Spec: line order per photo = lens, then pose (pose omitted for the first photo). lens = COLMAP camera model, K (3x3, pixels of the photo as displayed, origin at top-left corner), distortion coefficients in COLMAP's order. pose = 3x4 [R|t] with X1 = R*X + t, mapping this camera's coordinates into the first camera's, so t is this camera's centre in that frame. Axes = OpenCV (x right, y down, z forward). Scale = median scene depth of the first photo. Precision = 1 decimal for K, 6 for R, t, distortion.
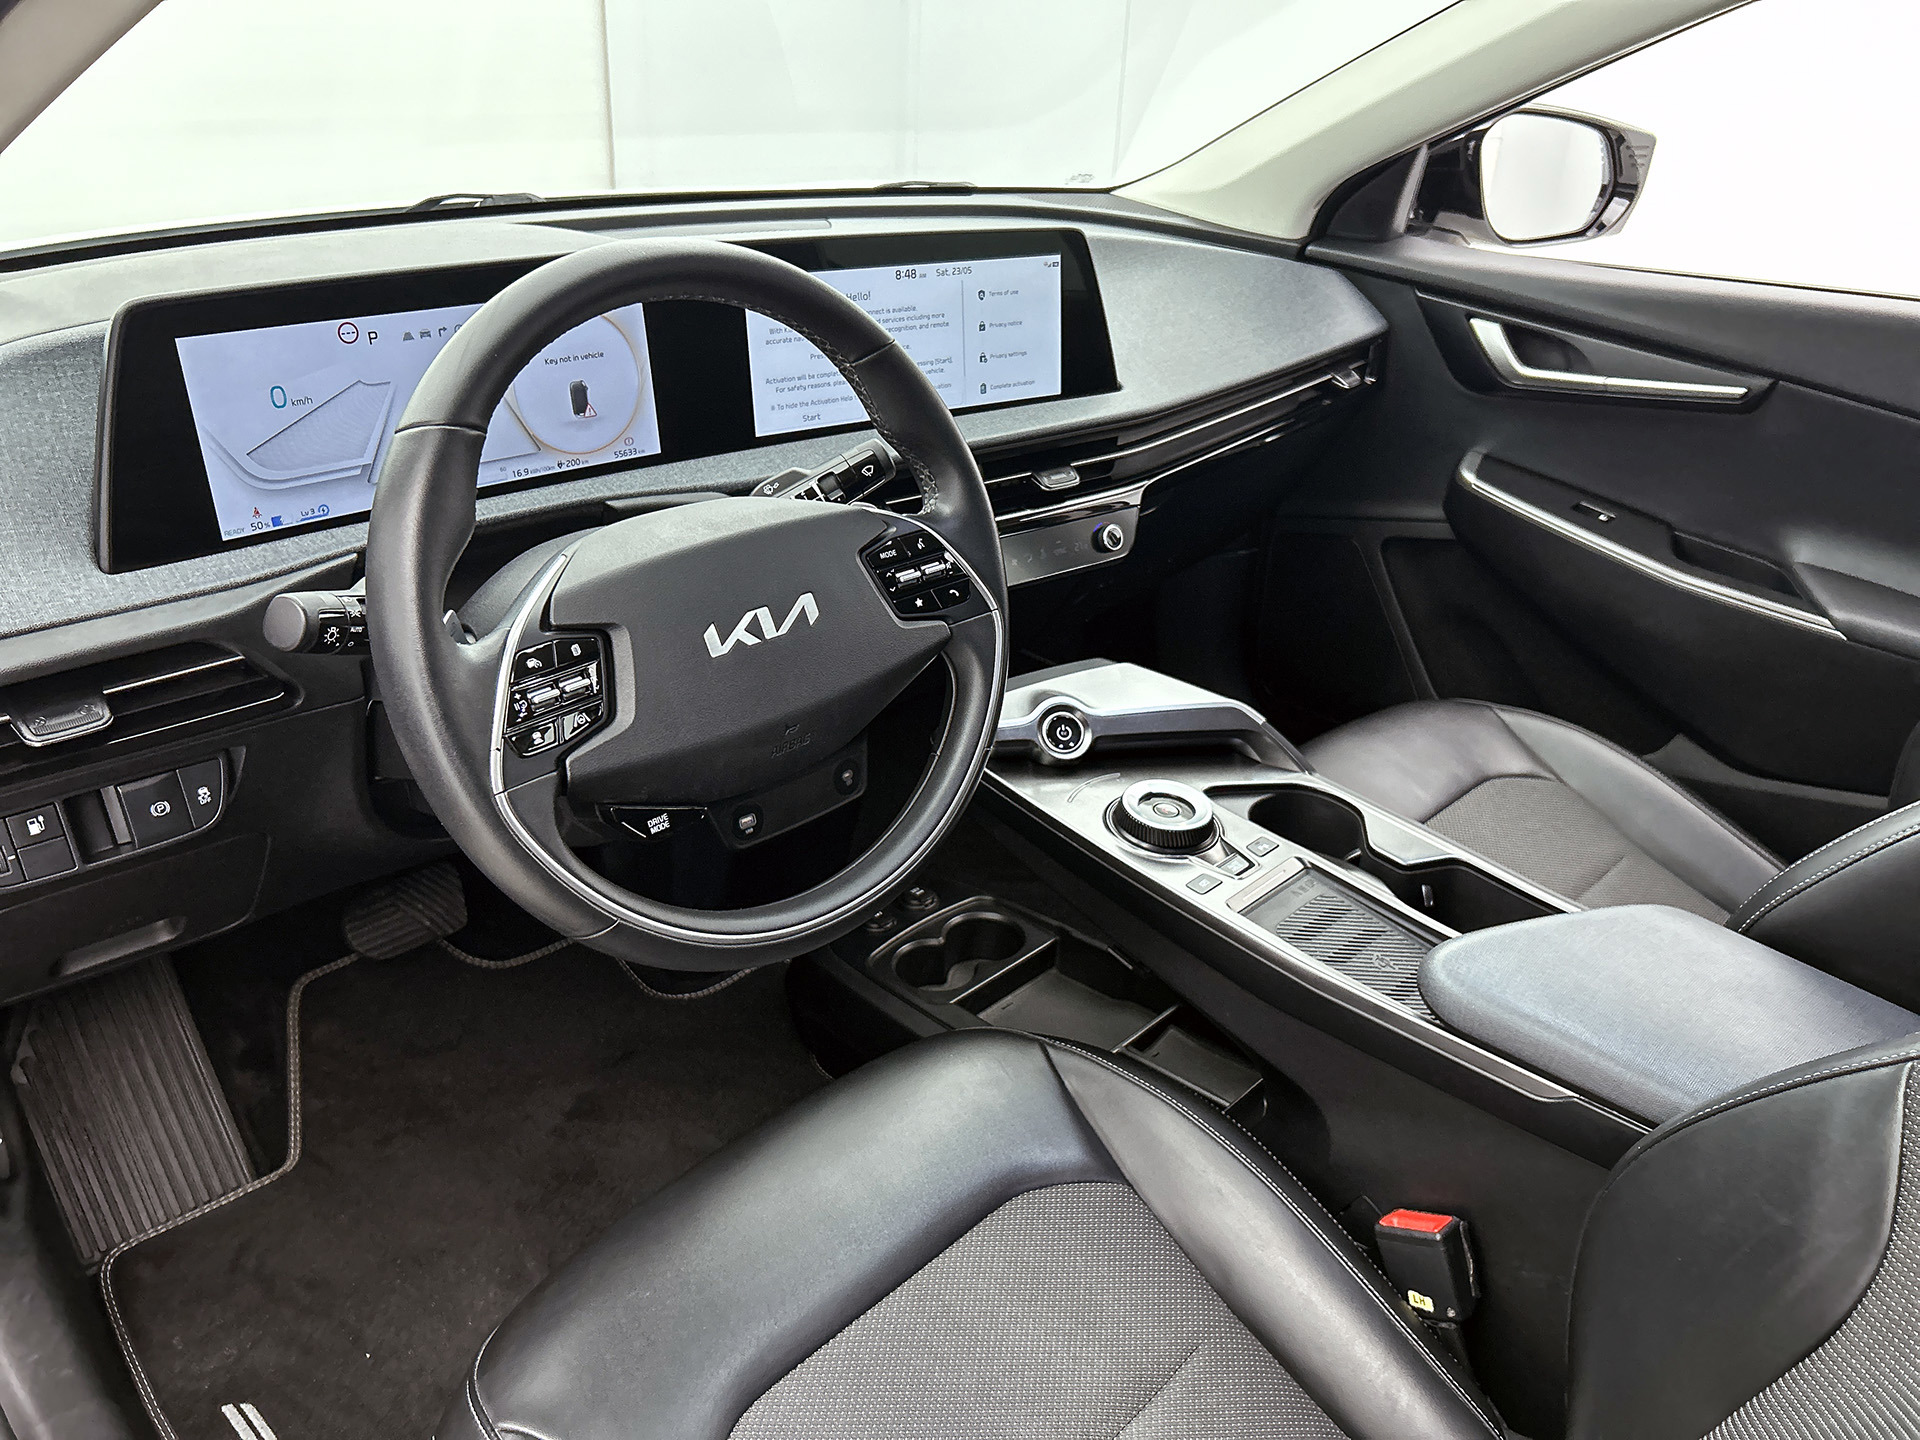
lens RADIAL K [[1450.5, 0, 954.3], [0, 1450.5, 723.6], [0, 0, 1]] dist [0.038016, -0.024187]
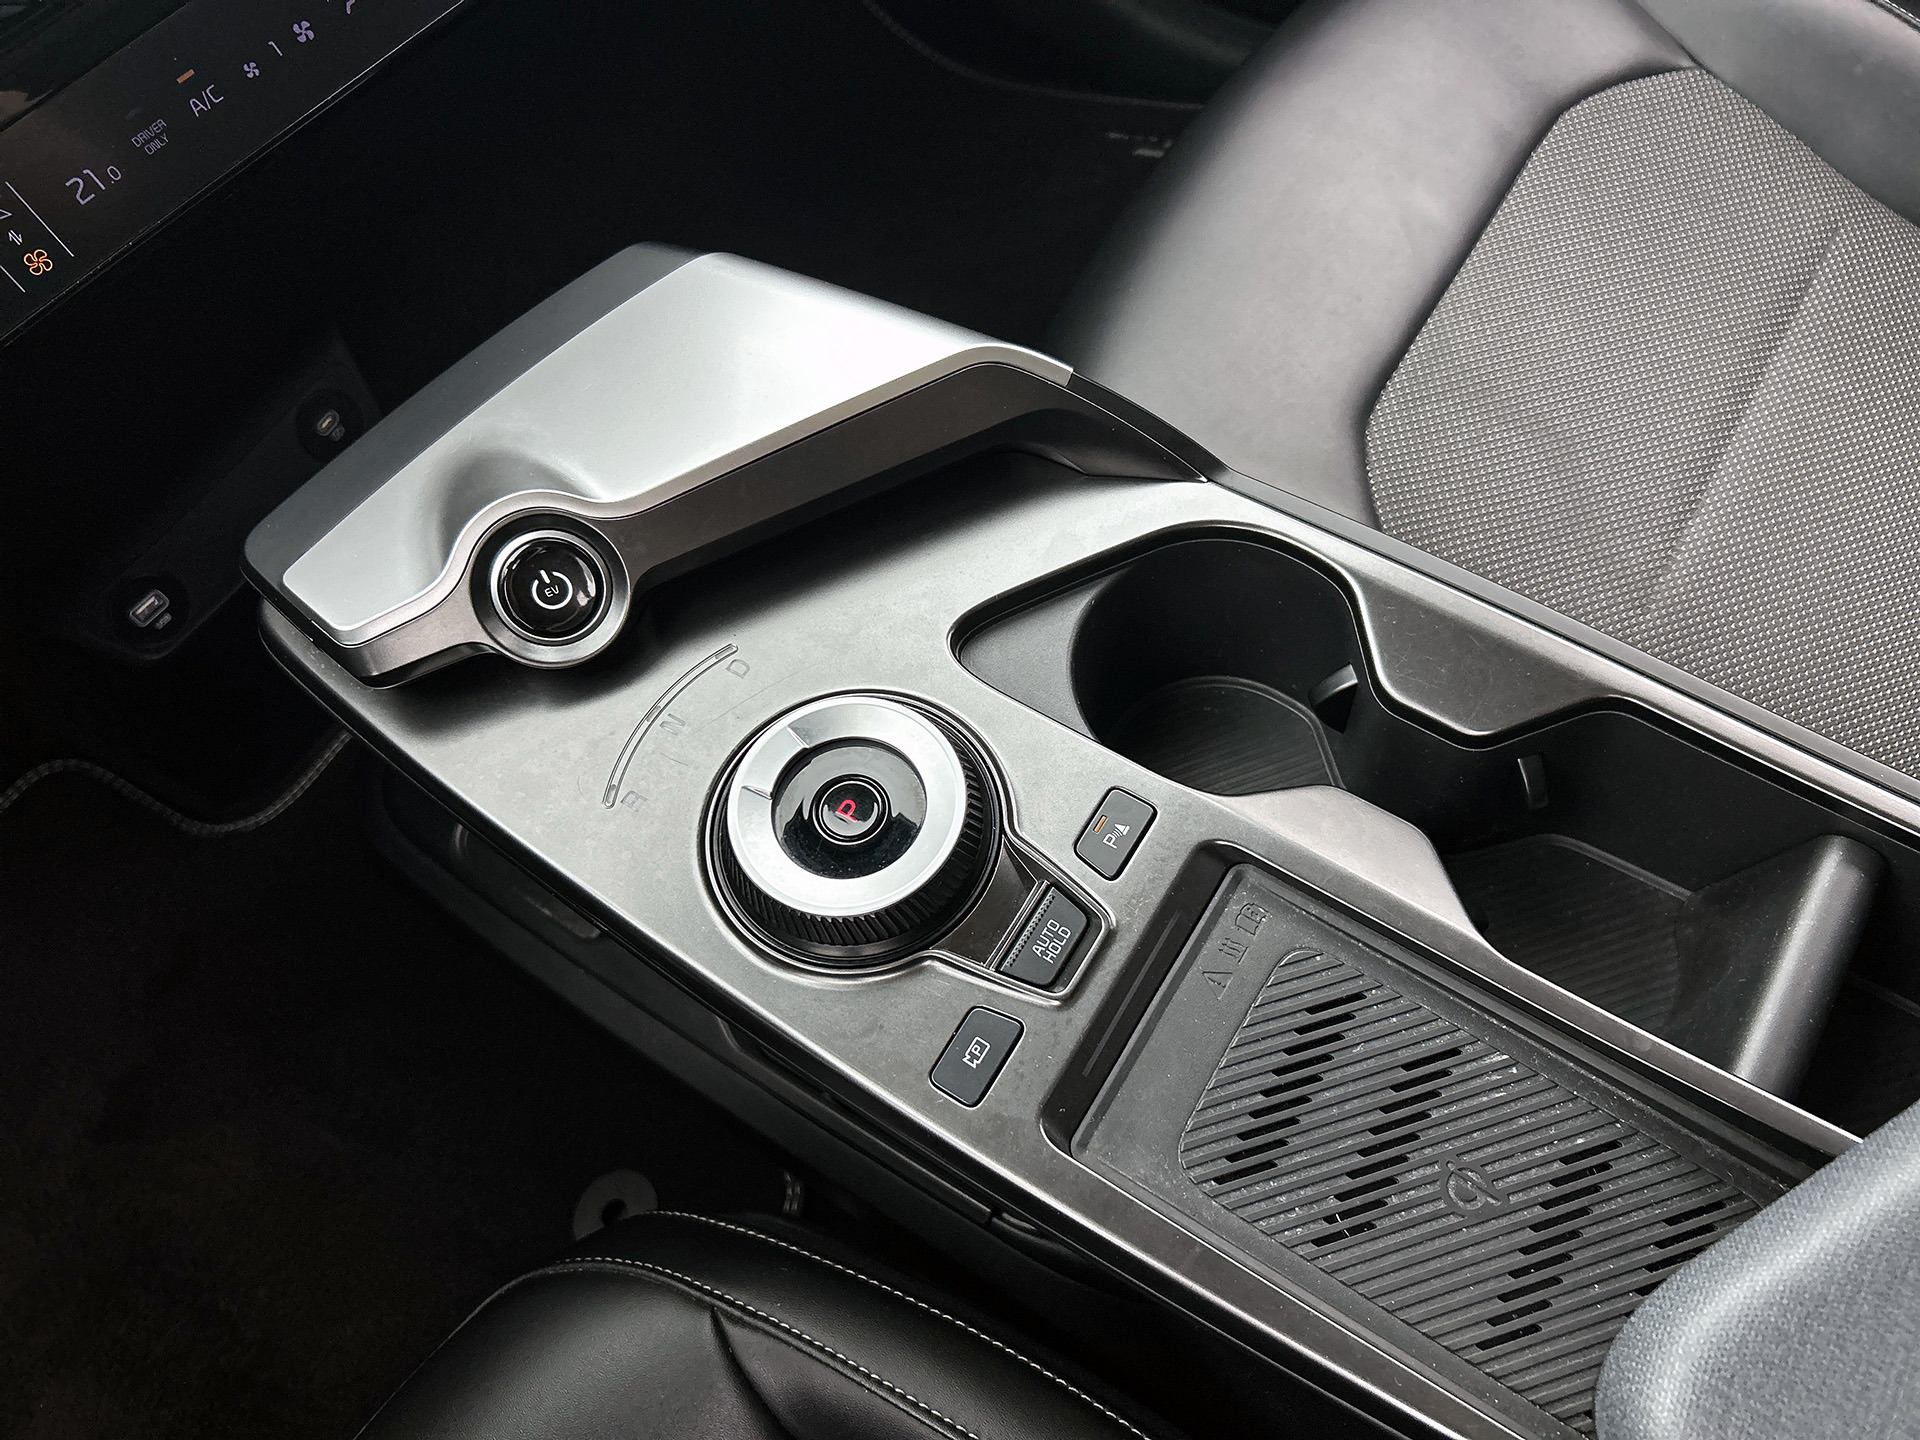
lens RADIAL K [[1450.5, 0, 938.7], [0, 1450.5, 709.3], [0, 0, 1]] dist [0.038016, -0.024187]
pose [[0.967335, -0.249144, -0.046794, 0.207335], [0.234660, 0.810221, 0.537100, -0.168037], [-0.095902, -0.530537, 0.842219, 0.750934]]
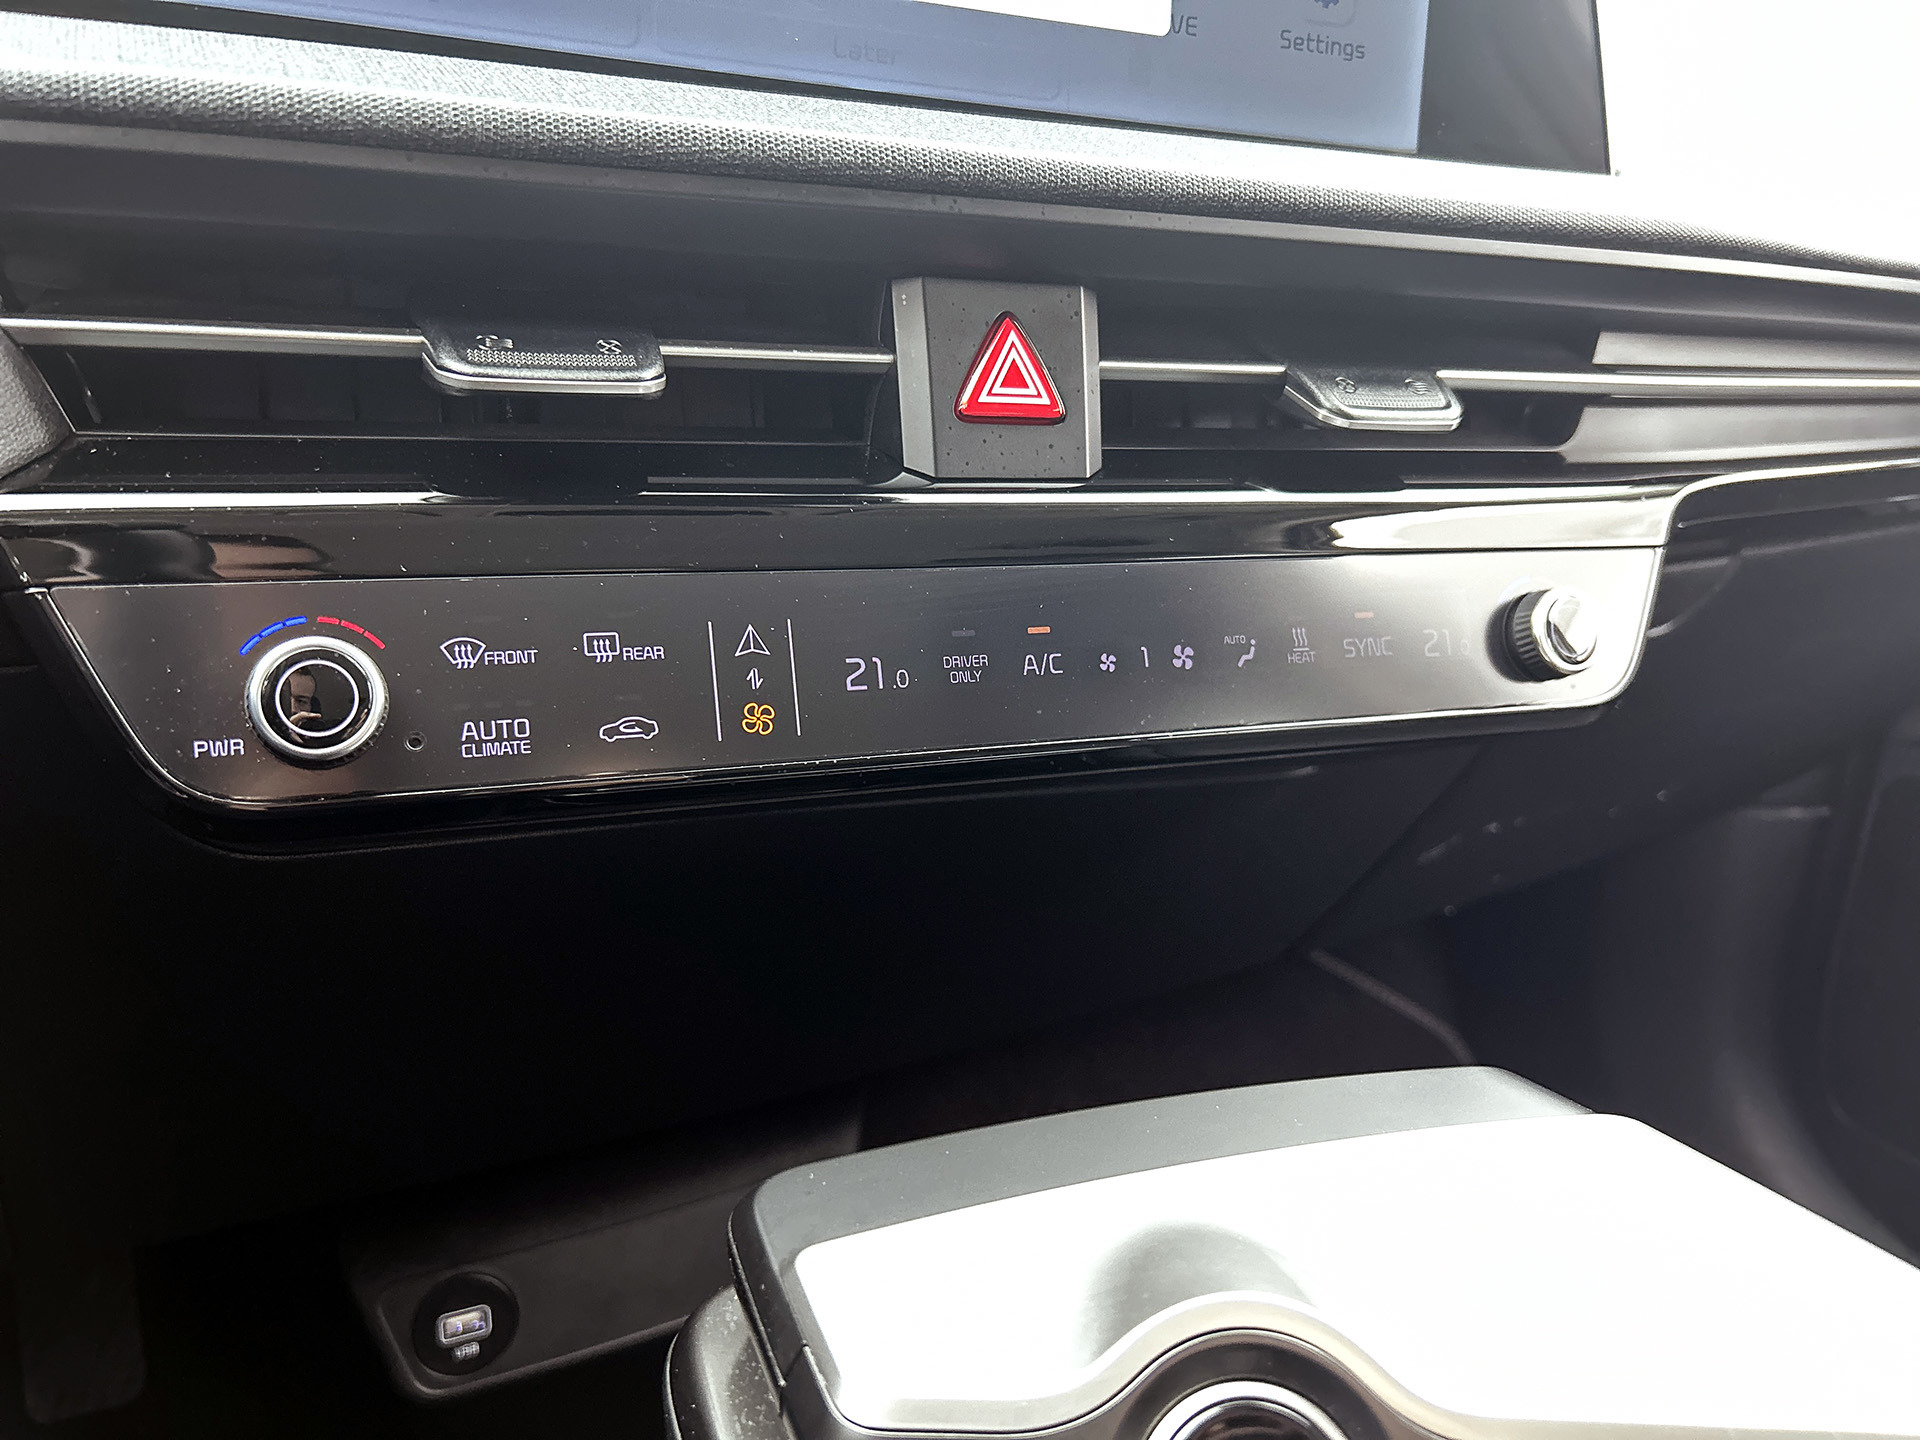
lens RADIAL K [[1450.5, 0, 967.7], [0, 1450.5, 739.8], [0, 0, 1]] dist [0.038016, -0.024187]
pose [[0.968579, 0.102366, -0.226662, 0.081694], [-0.137937, 0.979458, -0.147090, -0.064352], [0.206949, 0.173733, 0.962803, 0.916505]]
